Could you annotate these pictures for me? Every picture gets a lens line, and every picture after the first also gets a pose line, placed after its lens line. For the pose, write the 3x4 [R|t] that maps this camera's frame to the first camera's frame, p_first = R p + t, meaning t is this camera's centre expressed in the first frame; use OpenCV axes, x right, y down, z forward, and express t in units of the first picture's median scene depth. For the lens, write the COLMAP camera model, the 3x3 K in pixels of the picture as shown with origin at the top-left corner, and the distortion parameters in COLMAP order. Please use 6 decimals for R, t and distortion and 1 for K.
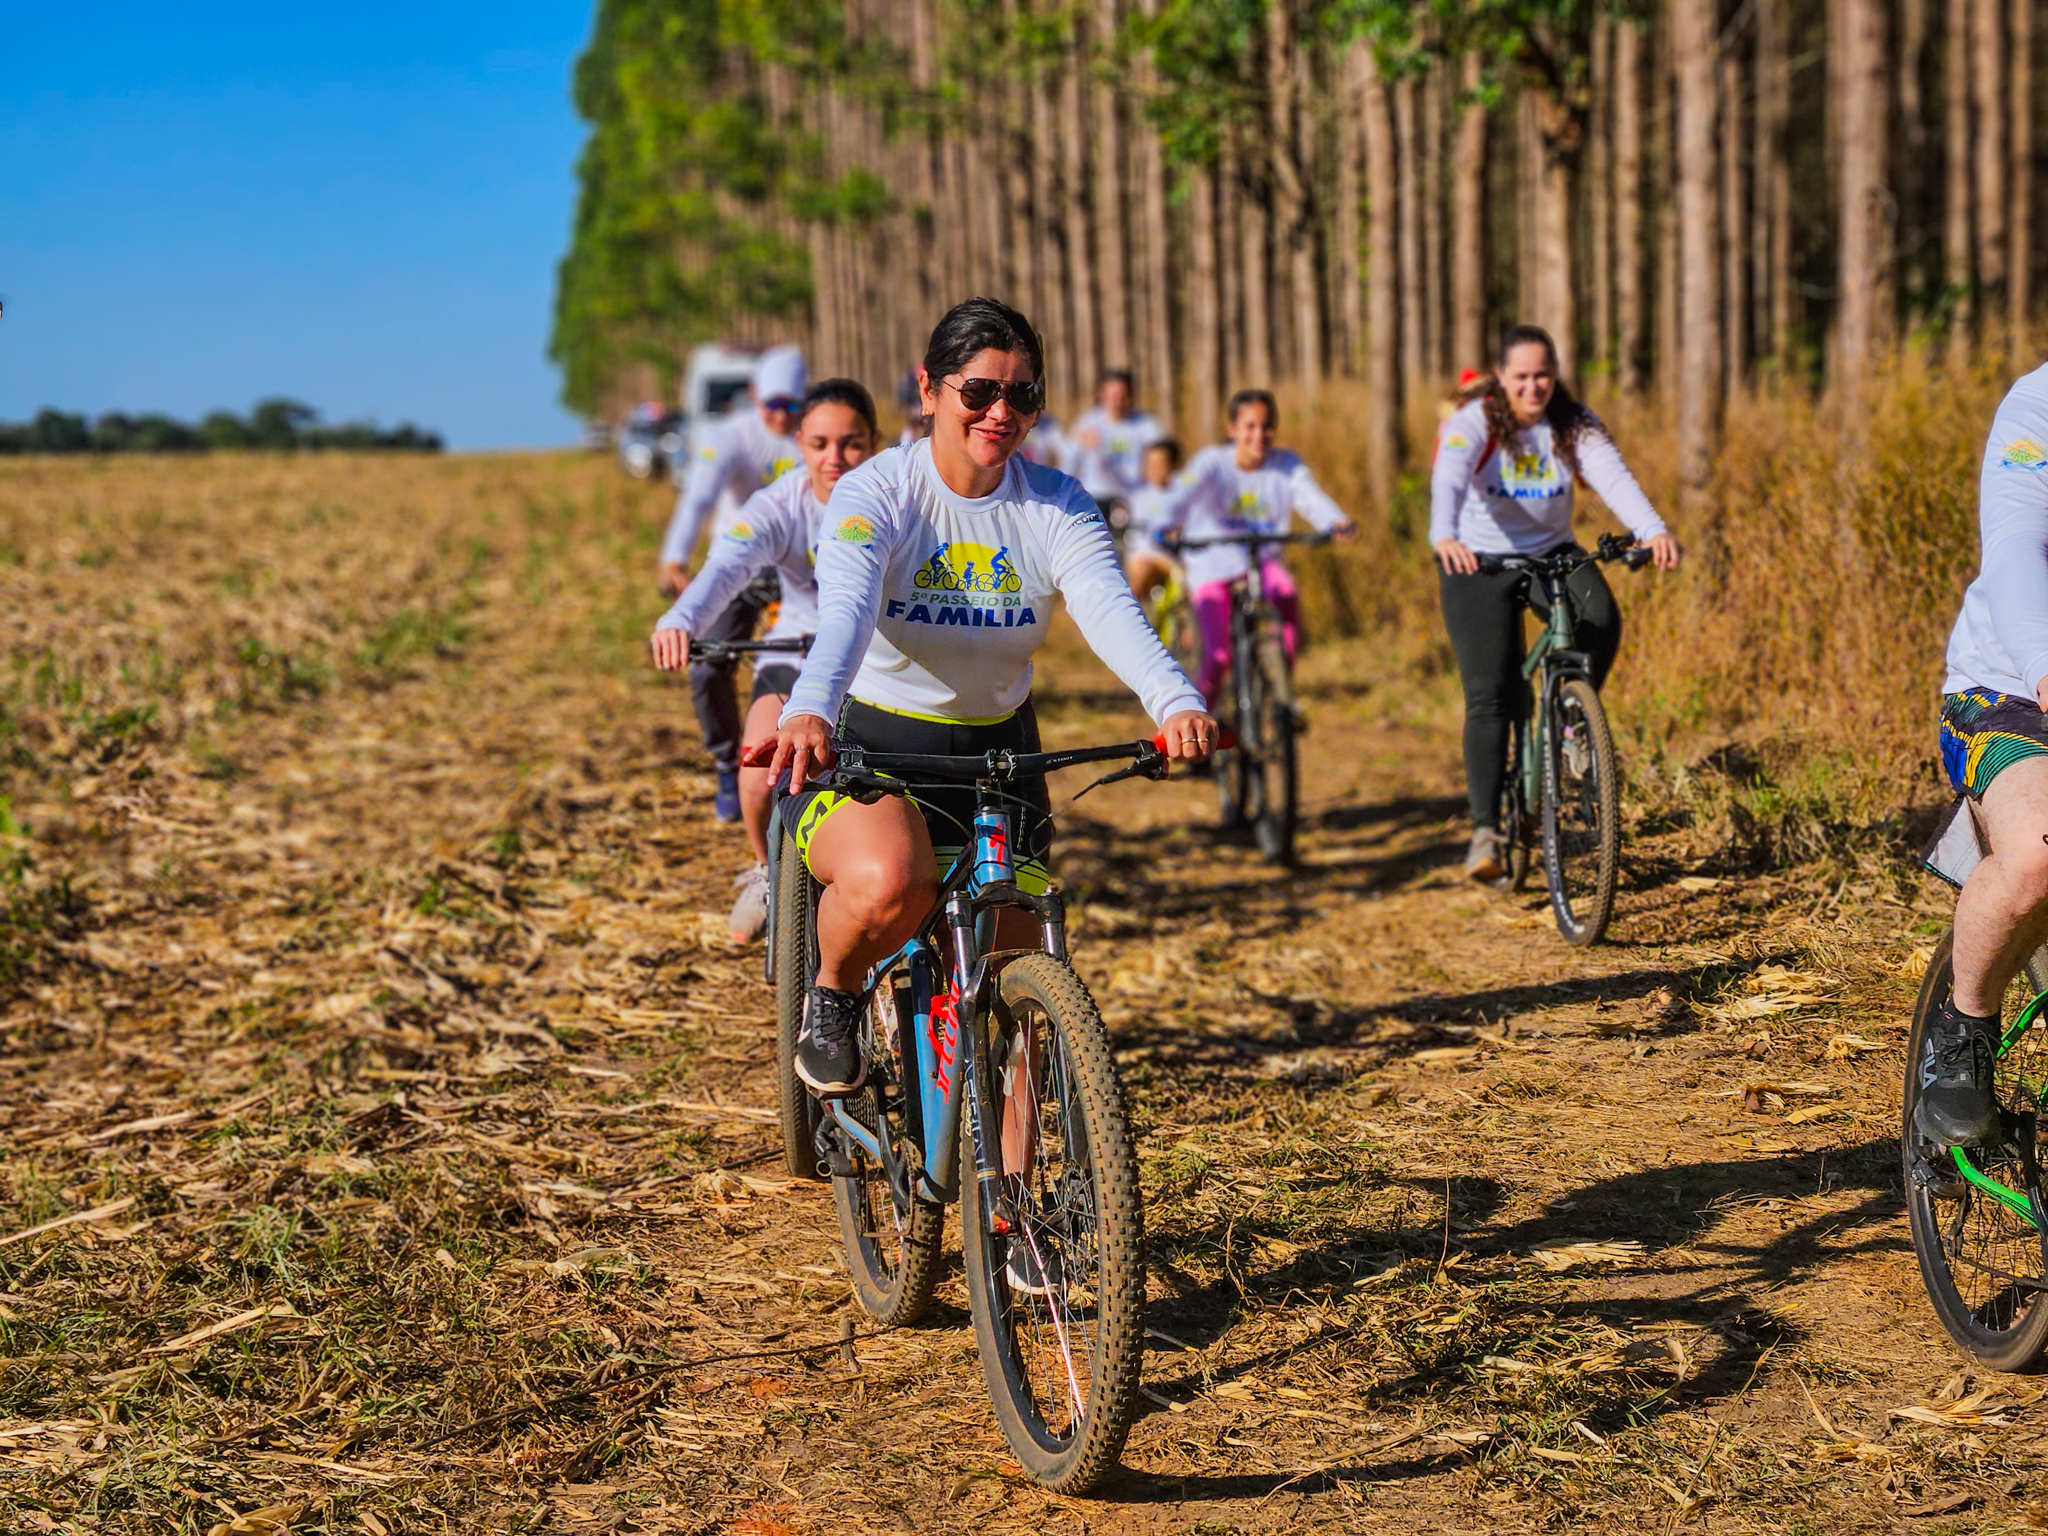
lens RADIAL K [[4062.7, 0, 1024.0], [0, 4062.7, 768.0], [0, 0, 1]] dist [0.075051, 0.531974]
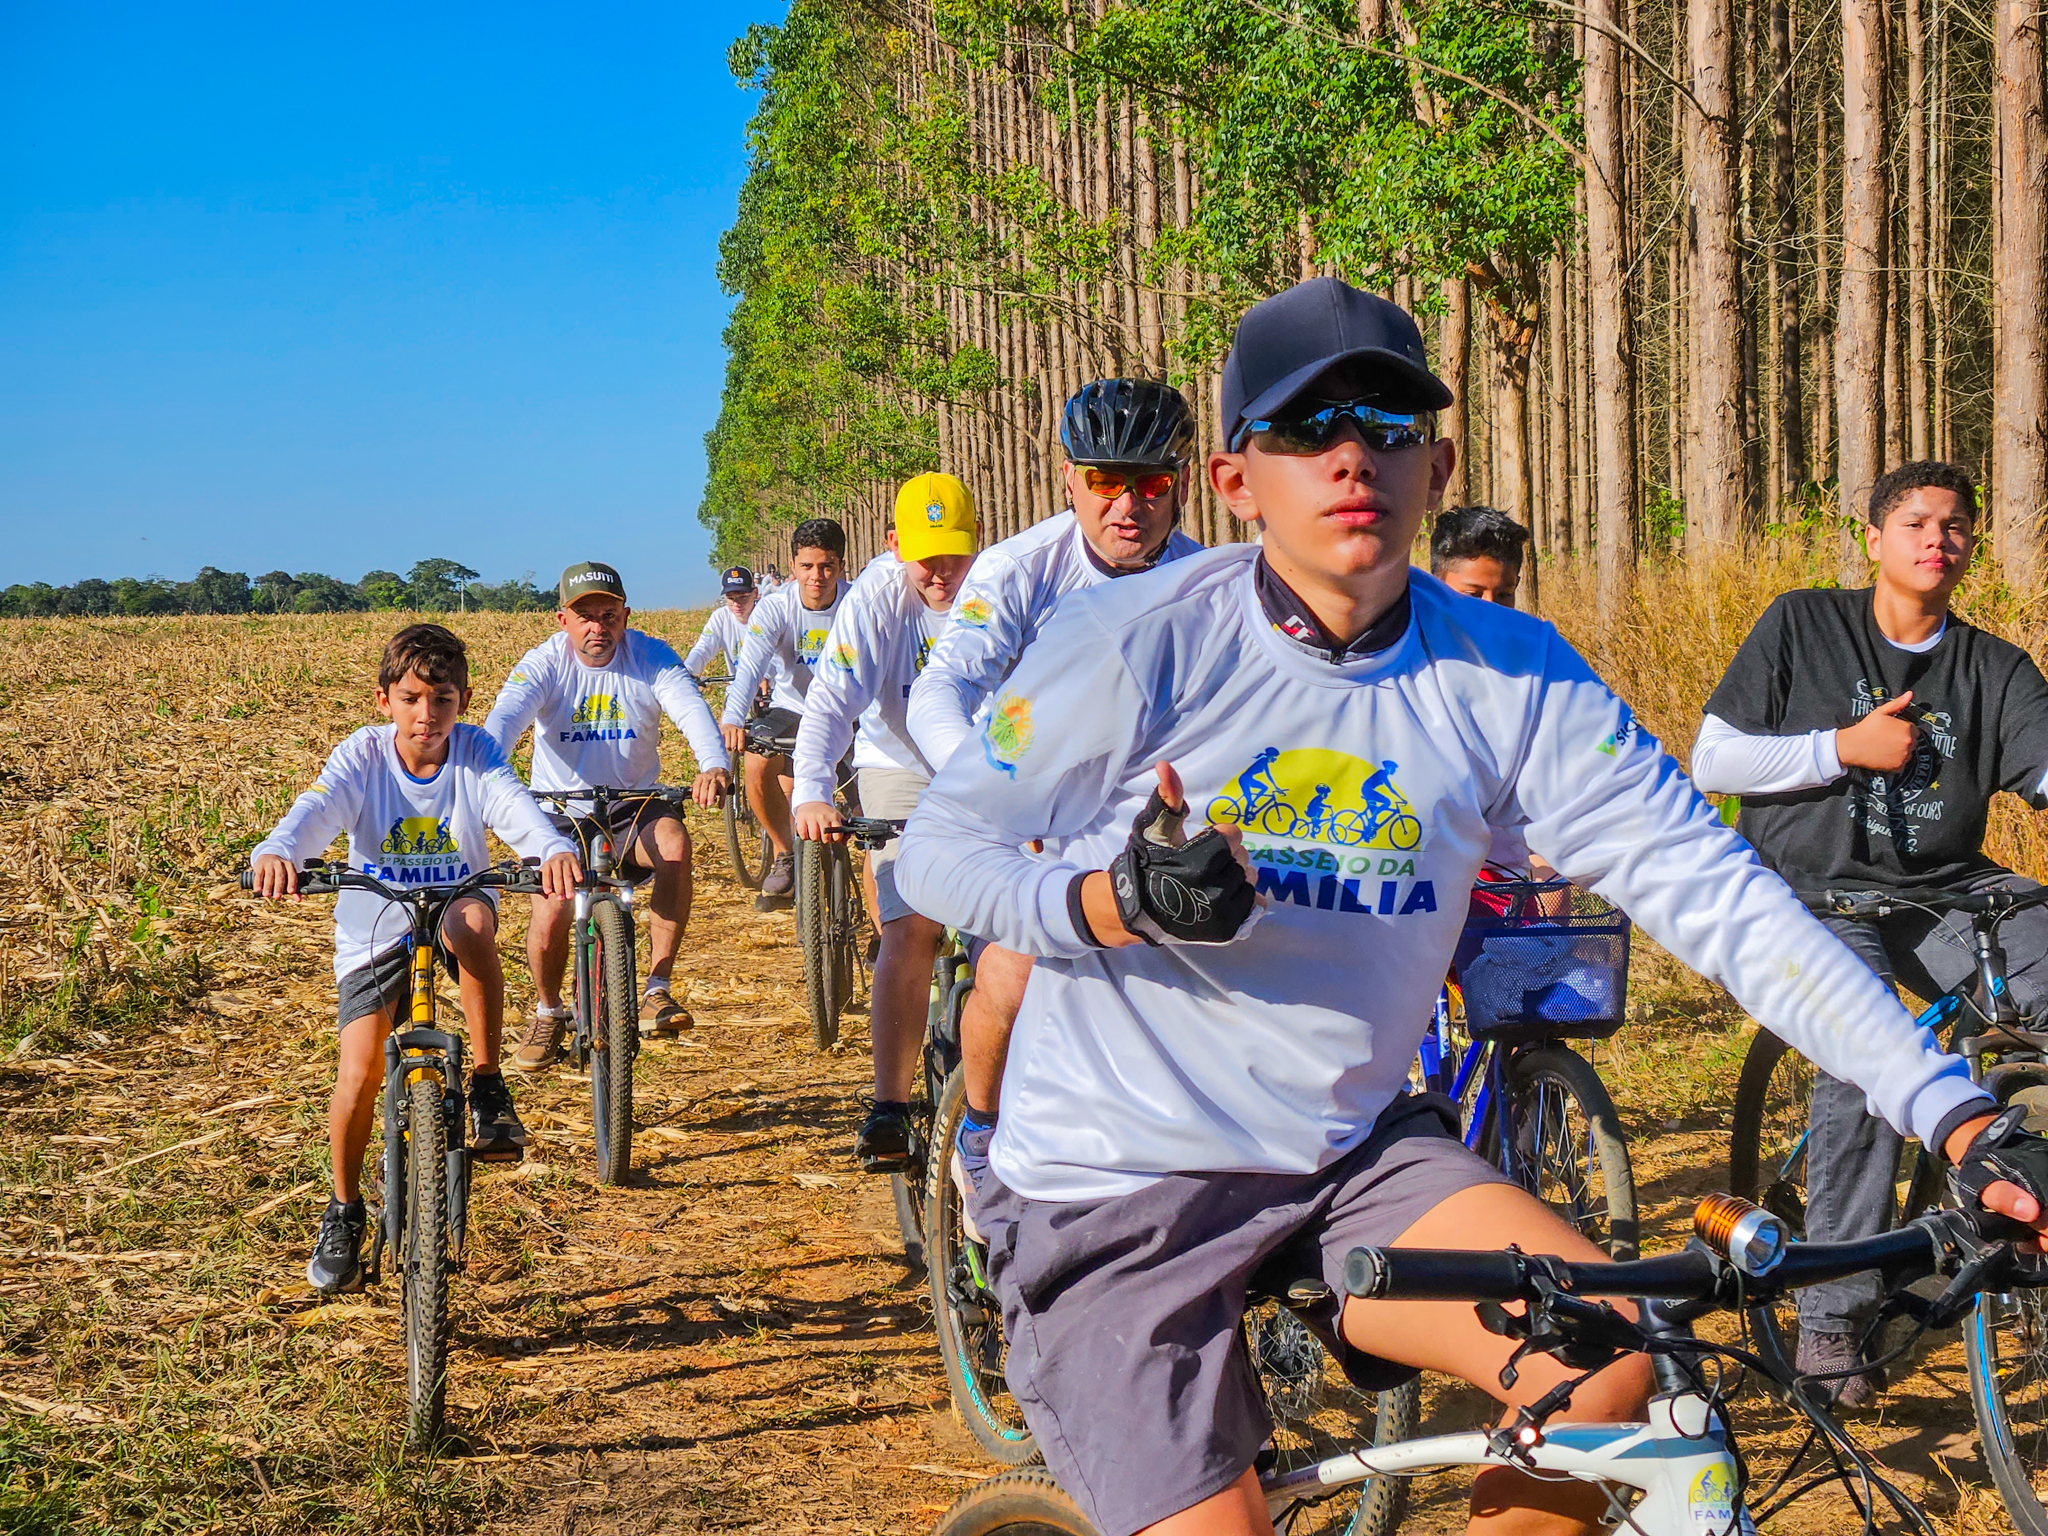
lens RADIAL K [[4062.7, 0, 1024.0], [0, 4062.7, 768.0], [0, 0, 1]] dist [0.075051, 0.531974]
pose [[0.999319, 0.007265, -0.036181, 0.086314], [-0.008691, 0.999185, -0.039421, 0.023549], [0.035865, 0.039709, 0.998567, -0.325771]]
